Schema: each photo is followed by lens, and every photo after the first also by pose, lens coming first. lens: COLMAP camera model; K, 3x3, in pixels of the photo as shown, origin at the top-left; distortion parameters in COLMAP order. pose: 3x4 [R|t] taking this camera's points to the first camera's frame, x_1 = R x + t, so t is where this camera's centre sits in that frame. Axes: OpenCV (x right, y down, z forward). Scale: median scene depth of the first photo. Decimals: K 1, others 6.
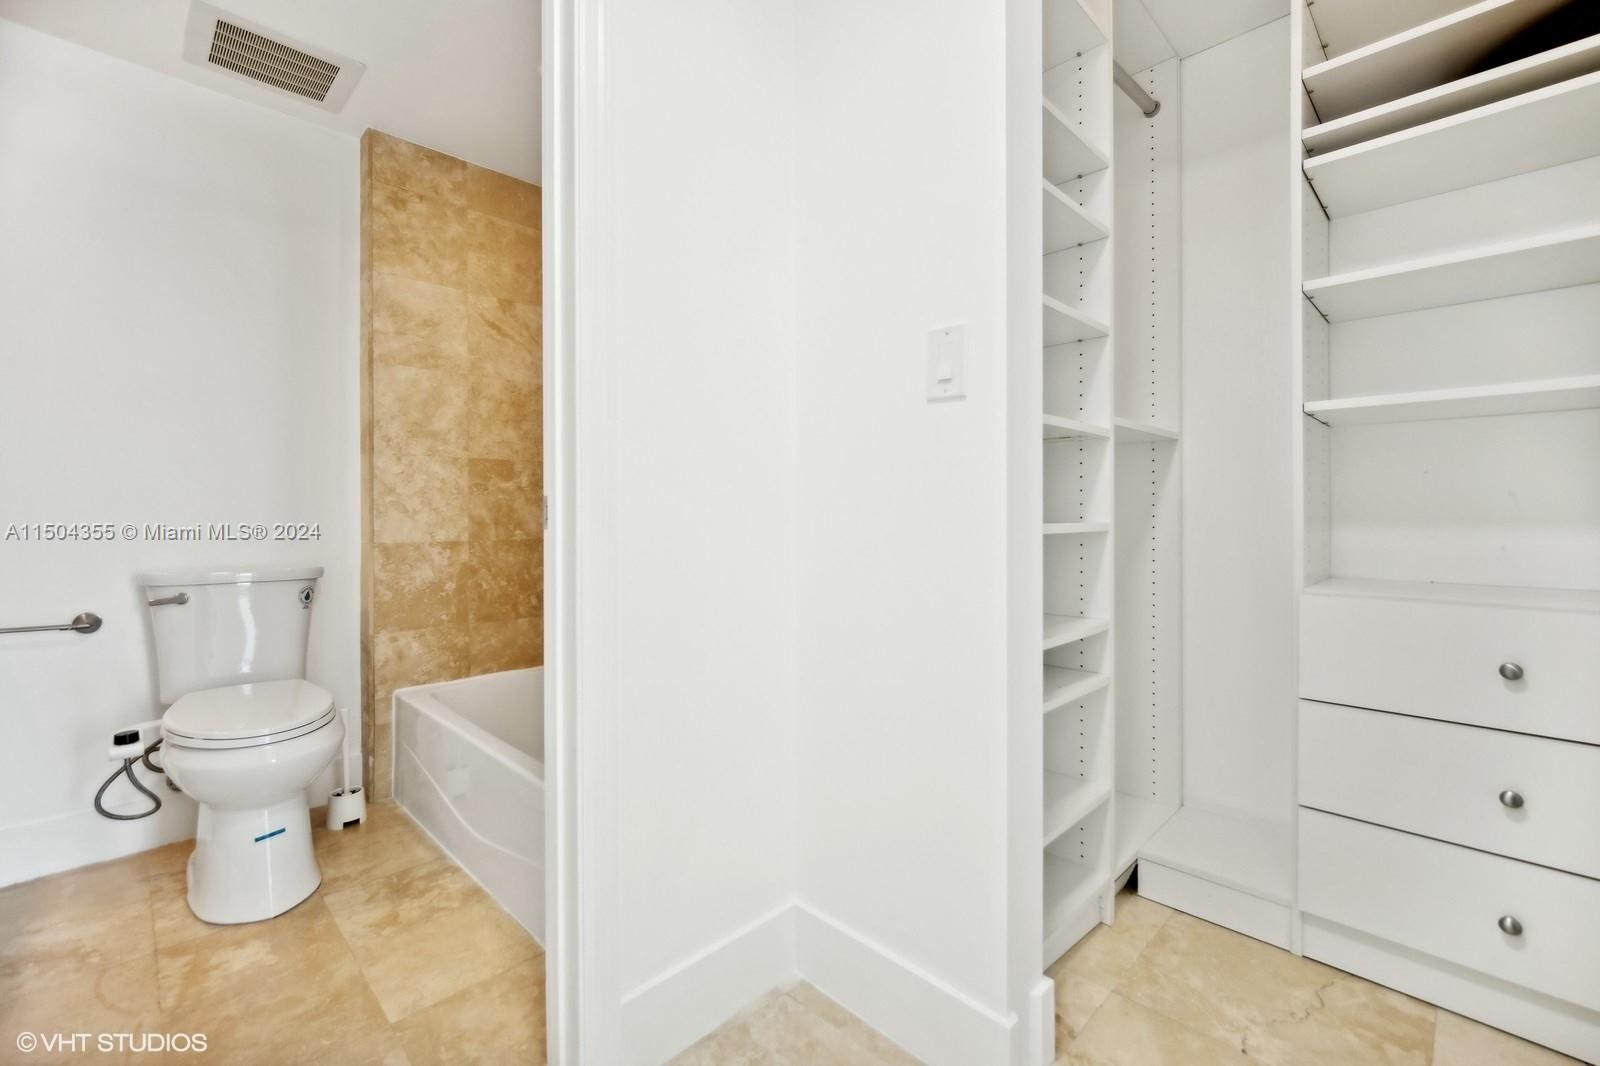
lens RADIAL K [[686.2, 0, 814.6], [0, 686.2, 518.8], [0, 0, 1]] dist [-0.002403, -0.000052]
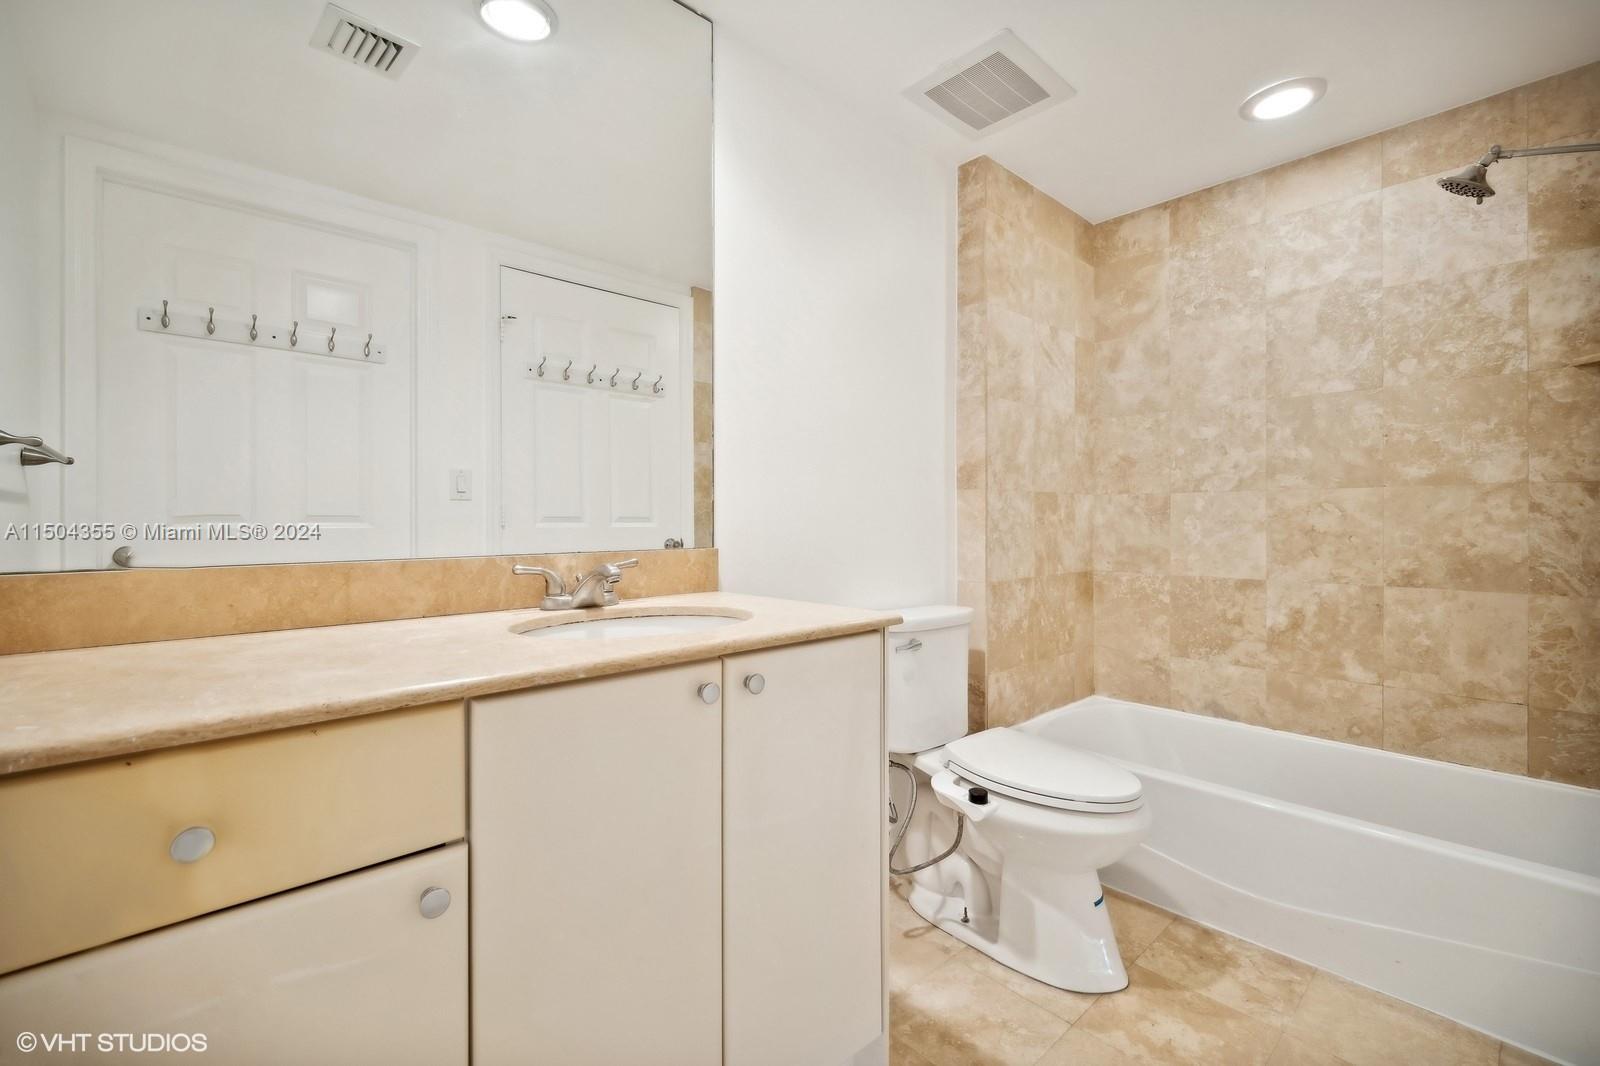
lens RADIAL K [[686.2, 0, 804.7], [0, 686.2, 525.1], [0, 0, 1]] dist [-0.002403, -0.000052]
pose [[0.998244, 0.000465, -0.059237, -0.808936], [-0.000400, 0.999999, 0.001113, -0.043886], [0.059238, -0.001088, 0.998243, 0.011443]]
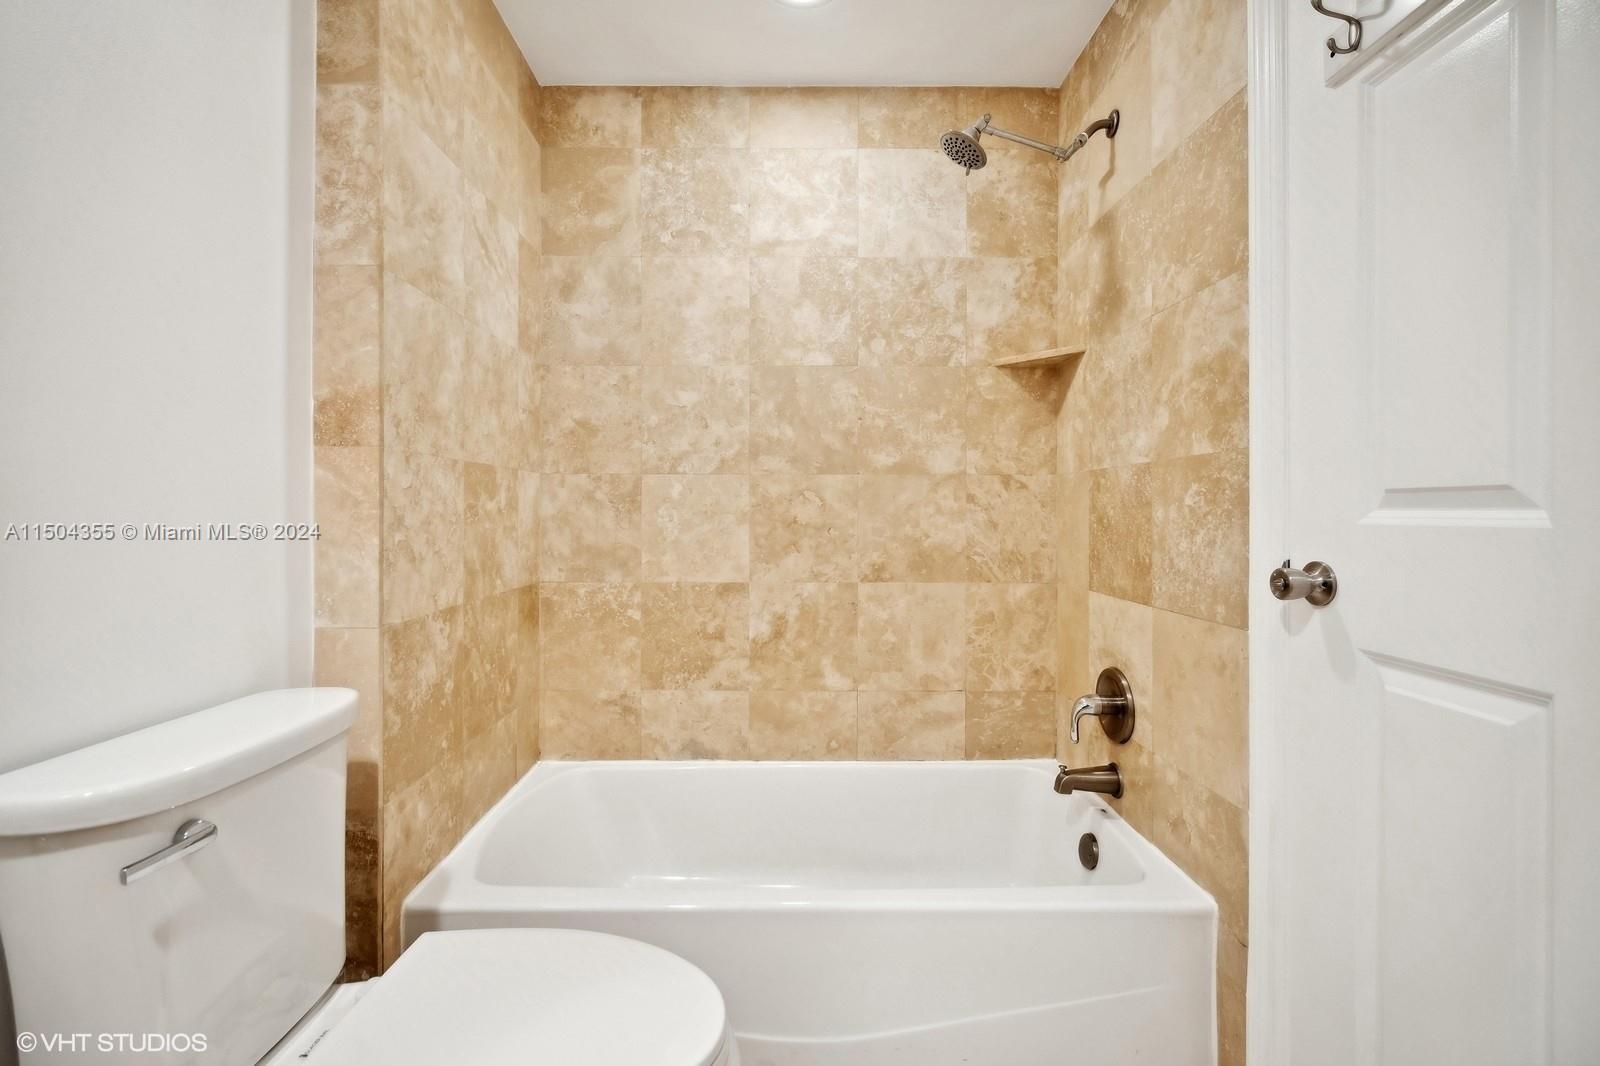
lens RADIAL K [[686.2, 0, 770.3], [0, 686.2, 512.8], [0, 0, 1]] dist [-0.002403, -0.000052]
pose [[0.720435, 0.001912, 0.693520, -0.754810], [0.001890, 0.999987, -0.004720, -0.043281], [-0.693520, 0.004711, 0.720422, 0.419062]]
